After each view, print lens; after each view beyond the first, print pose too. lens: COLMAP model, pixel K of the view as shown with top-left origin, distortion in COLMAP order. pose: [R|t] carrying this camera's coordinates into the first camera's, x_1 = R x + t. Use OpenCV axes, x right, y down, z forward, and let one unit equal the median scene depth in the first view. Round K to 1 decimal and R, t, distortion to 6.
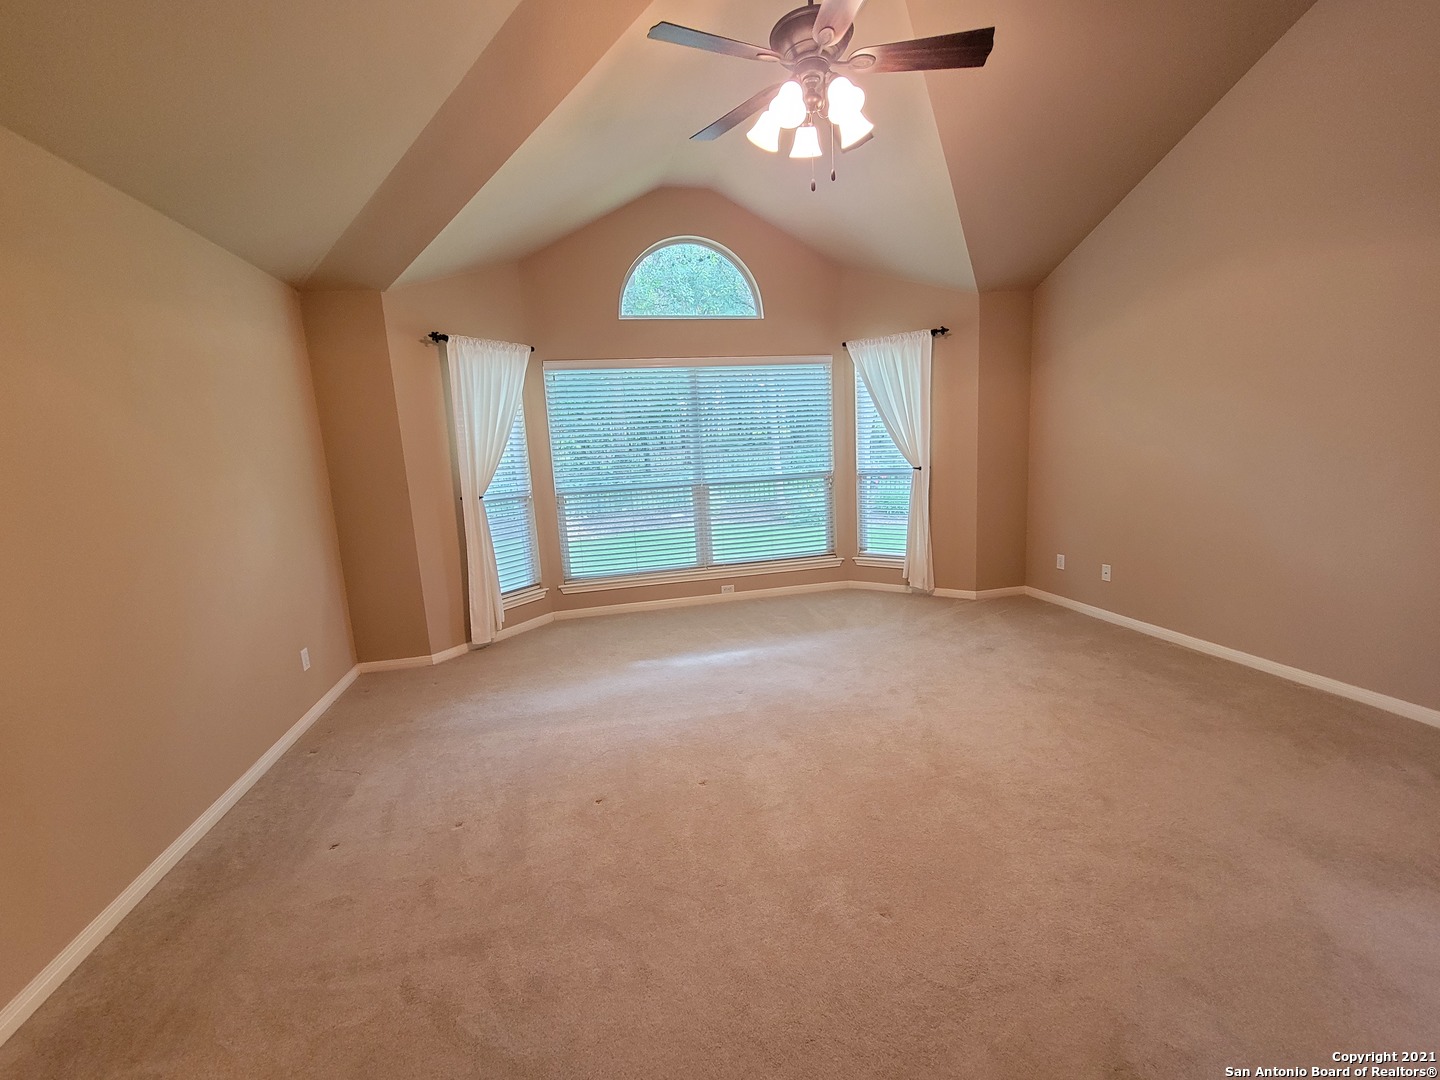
lens RADIAL K [[588.2, 0, 718.3], [0, 588.2, 541.6], [0, 0, 1]] dist [0.000366, -0.001992]
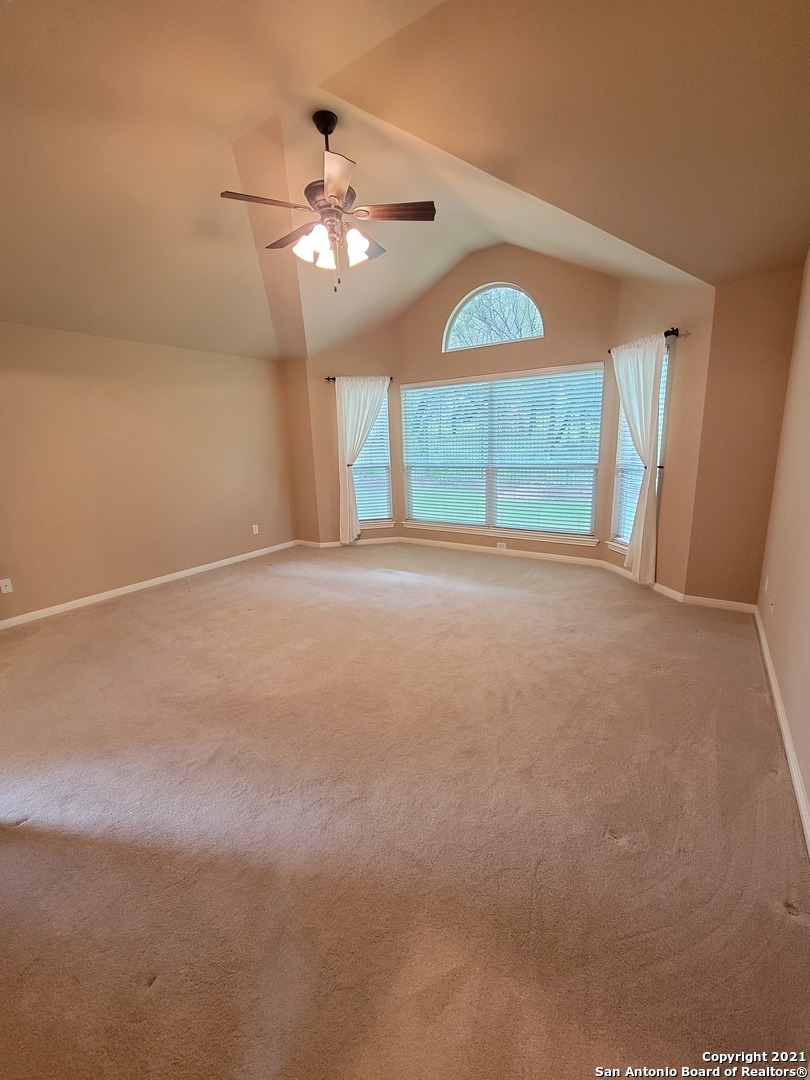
lens RADIAL K [[441.2, 0, 404.4], [0, 441.2, 536.9], [0, 0, 1]] dist [0.000366, -0.001992]
pose [[0.685894, 0.185901, -0.703555, 0.630201], [-0.122508, 0.982518, 0.140179, -0.059889], [0.717315, -0.009957, 0.696678, 0.135168]]
